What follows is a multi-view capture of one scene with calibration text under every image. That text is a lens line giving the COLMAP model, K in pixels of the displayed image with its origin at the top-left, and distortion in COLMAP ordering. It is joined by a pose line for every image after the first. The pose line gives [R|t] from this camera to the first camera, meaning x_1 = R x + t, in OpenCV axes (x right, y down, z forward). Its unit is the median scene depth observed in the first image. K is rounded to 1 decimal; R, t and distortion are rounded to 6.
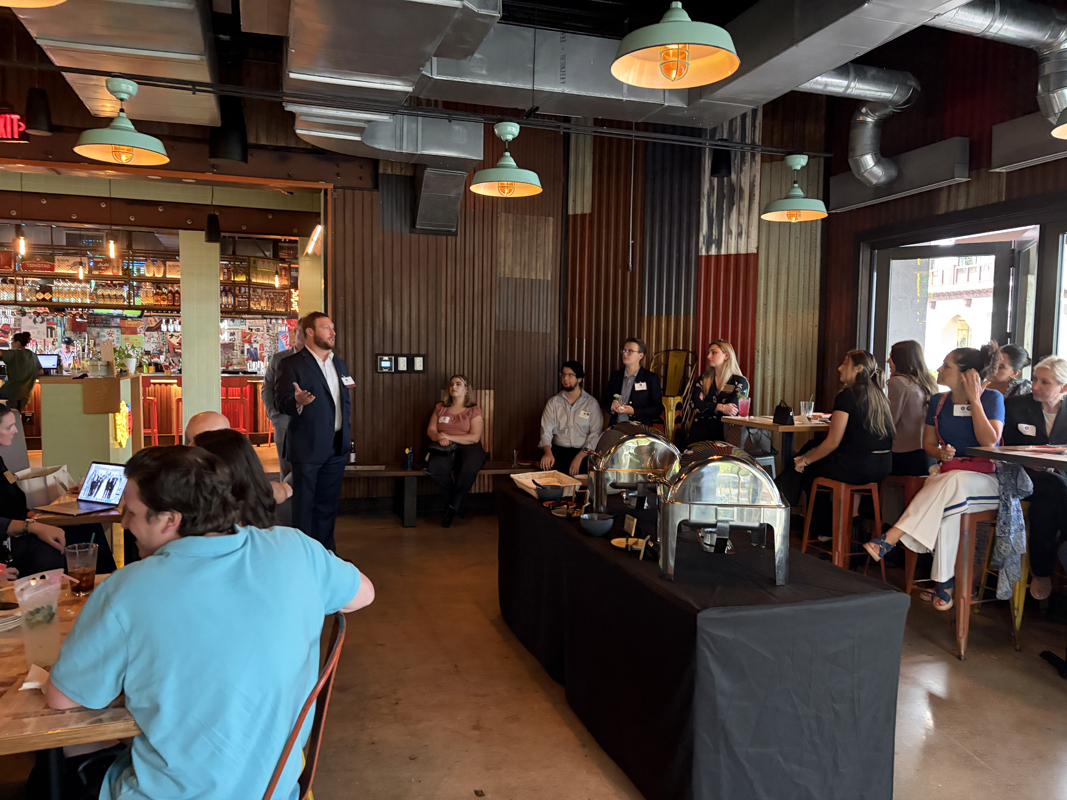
lens RADIAL K [[810.9, 0, 534.8], [0, 810.9, 406.8], [0, 0, 1]] dist [0.028624, -0.016599]
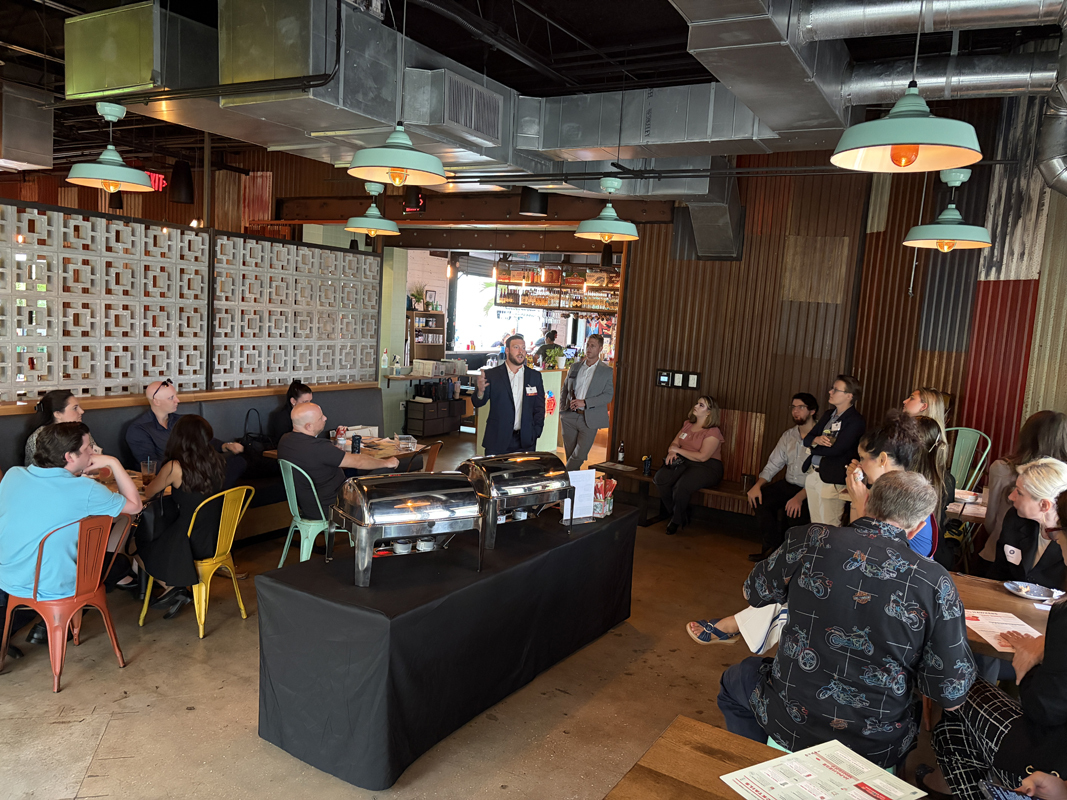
lens RADIAL K [[810.9, 0, 536.8], [0, 810.9, 402.0], [0, 0, 1]] dist [0.028624, -0.016599]
pose [[0.674131, 0.109837, -0.730399, 0.509783], [-0.107656, 0.992932, 0.049954, -0.057689], [0.730724, 0.044957, 0.681191, 0.118490]]
